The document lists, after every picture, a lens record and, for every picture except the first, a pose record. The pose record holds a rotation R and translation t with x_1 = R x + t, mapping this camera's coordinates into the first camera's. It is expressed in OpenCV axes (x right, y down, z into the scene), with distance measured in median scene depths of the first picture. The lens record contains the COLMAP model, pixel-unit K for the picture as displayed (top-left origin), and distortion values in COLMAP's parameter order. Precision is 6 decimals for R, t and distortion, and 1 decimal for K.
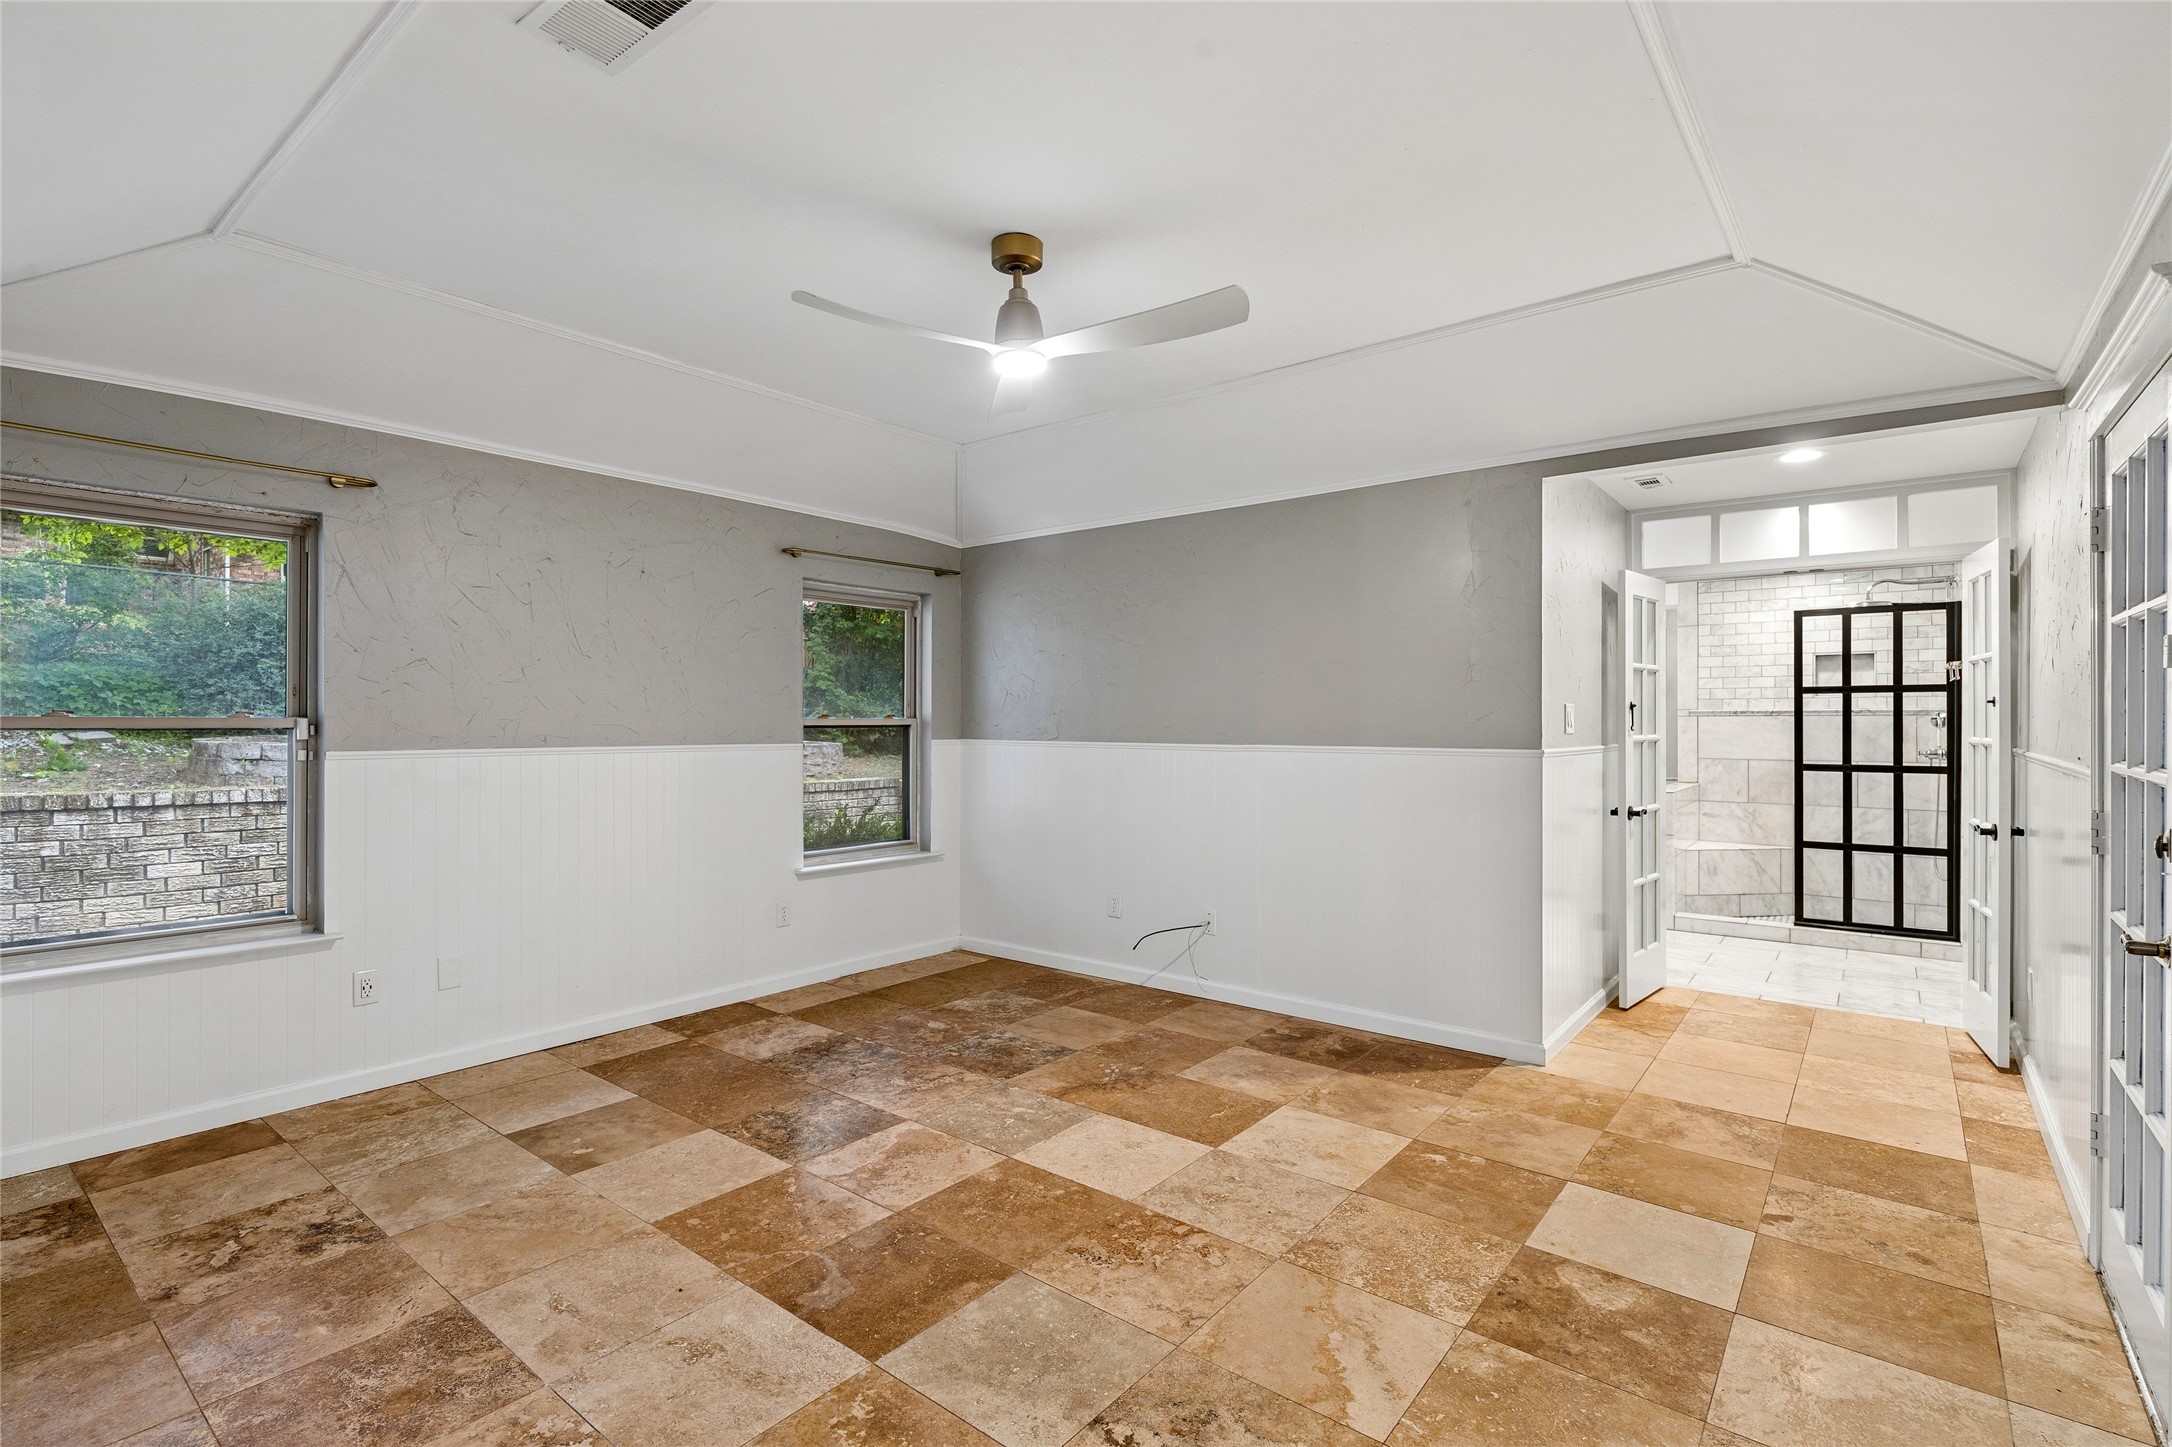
lens RADIAL K [[1012.5, 0, 1086.0], [0, 1012.5, 723.5], [0, 0, 1]] dist [-0.002060, 0.000848]
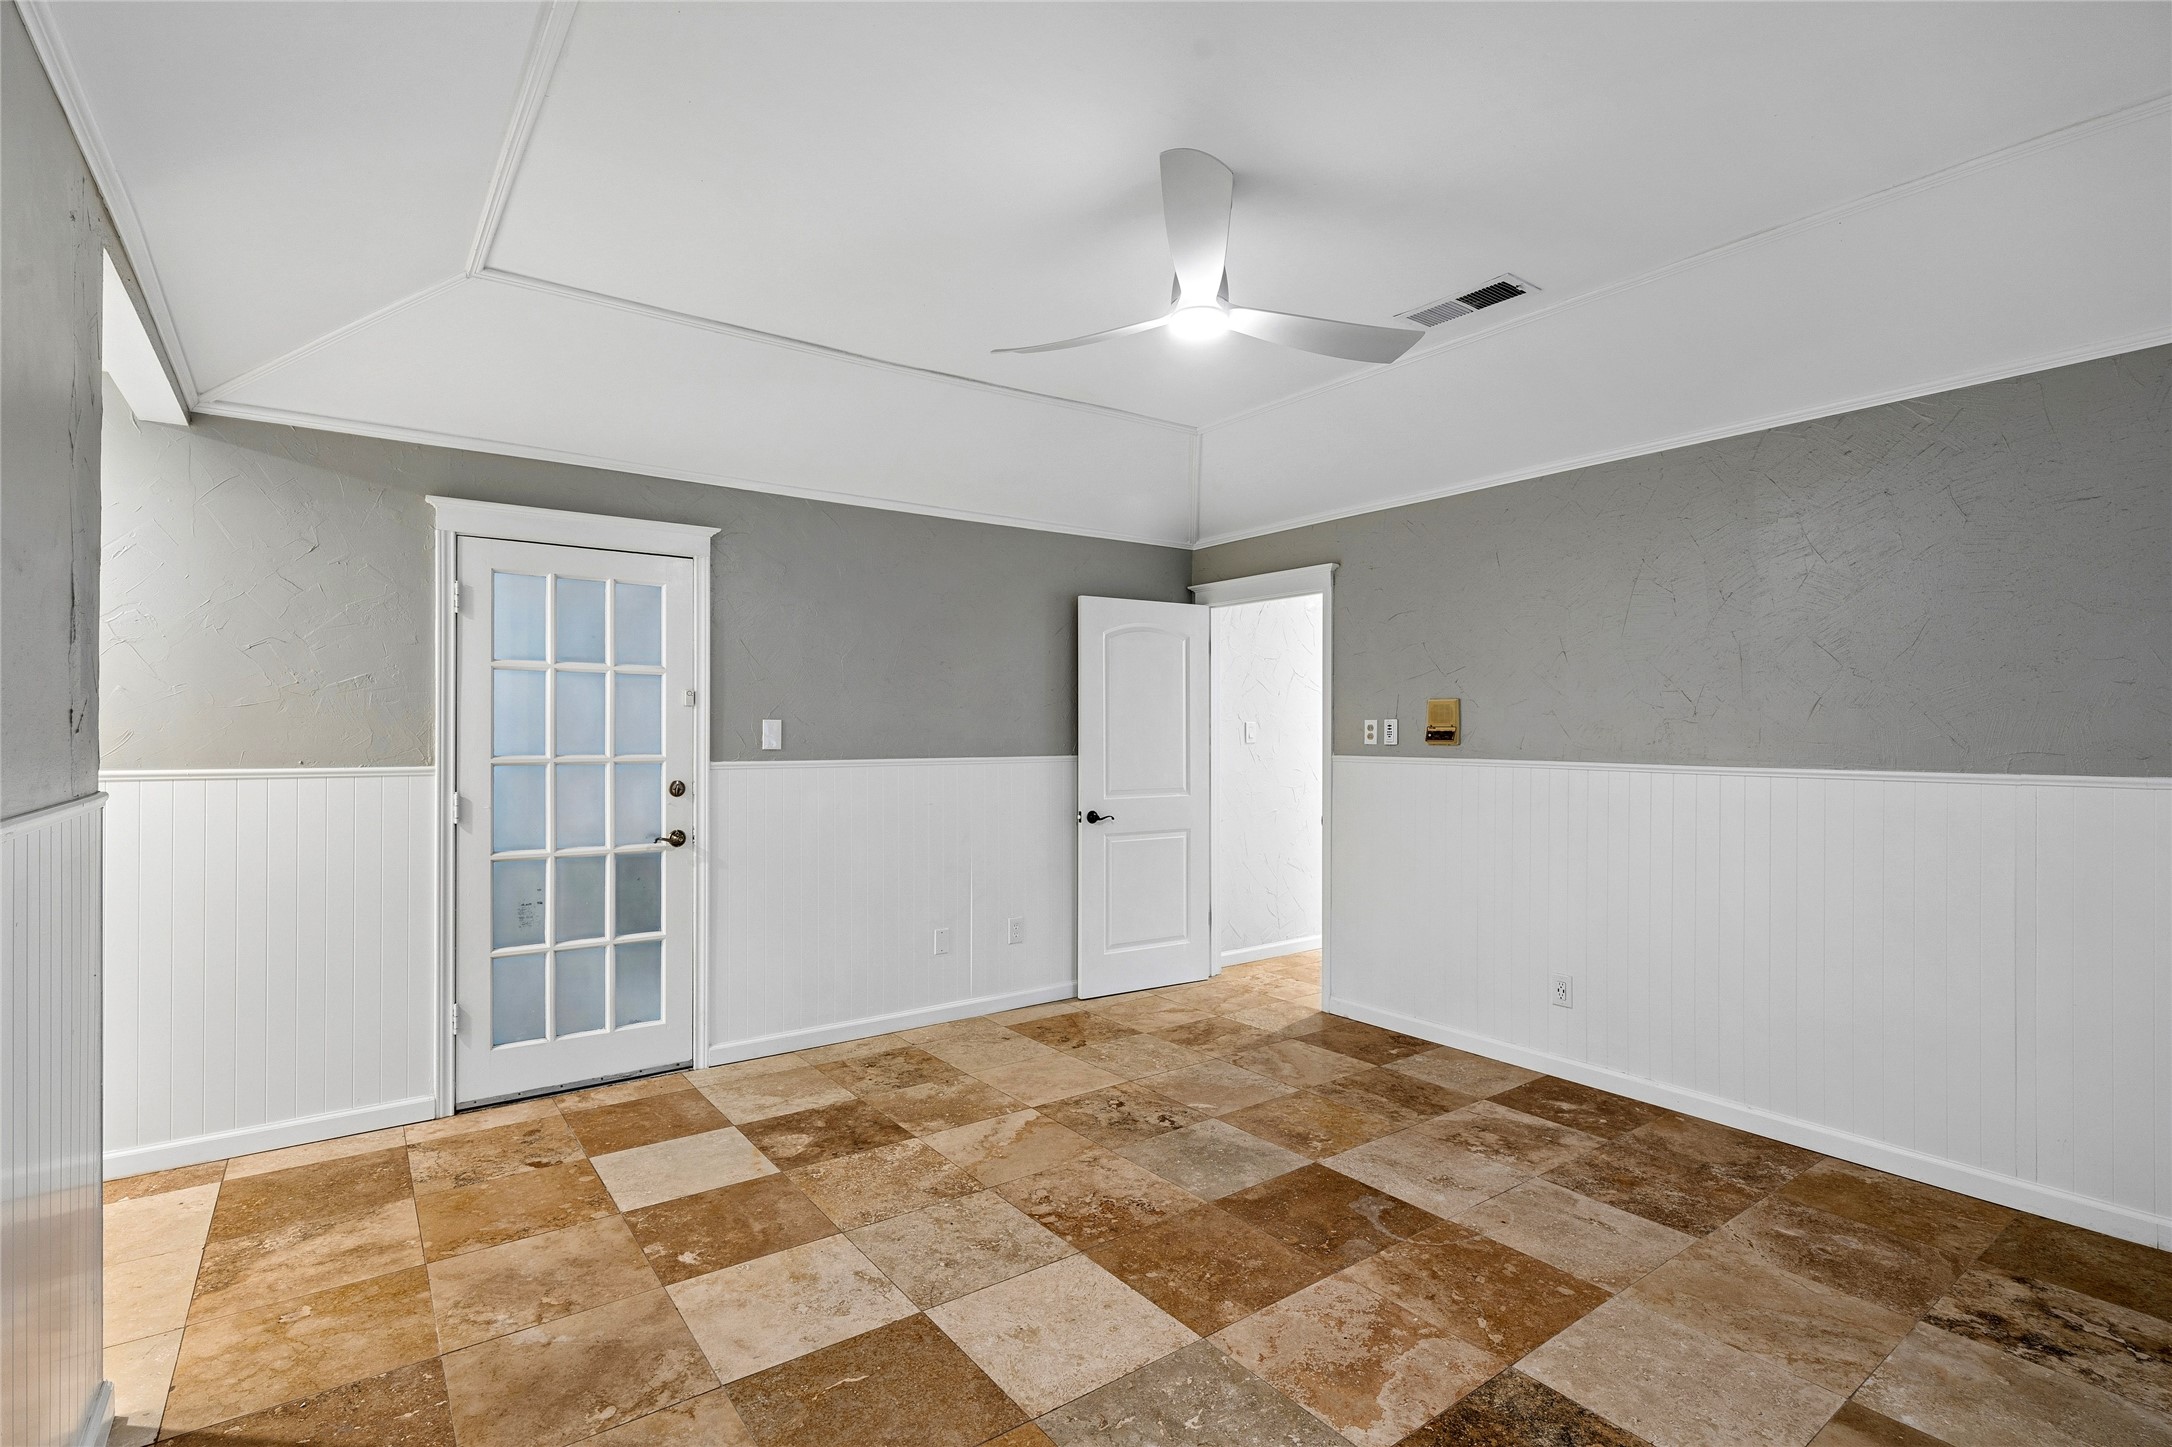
lens RADIAL K [[1012.5, 0, 1086.0], [0, 1012.5, 723.5], [0, 0, 1]] dist [-0.002060, 0.000848]
pose [[-0.966922, -0.002400, 0.255061, -0.206454], [-0.002512, 0.999997, -0.000114, -0.009838], [-0.255060, -0.000751, -0.966925, 1.997900]]
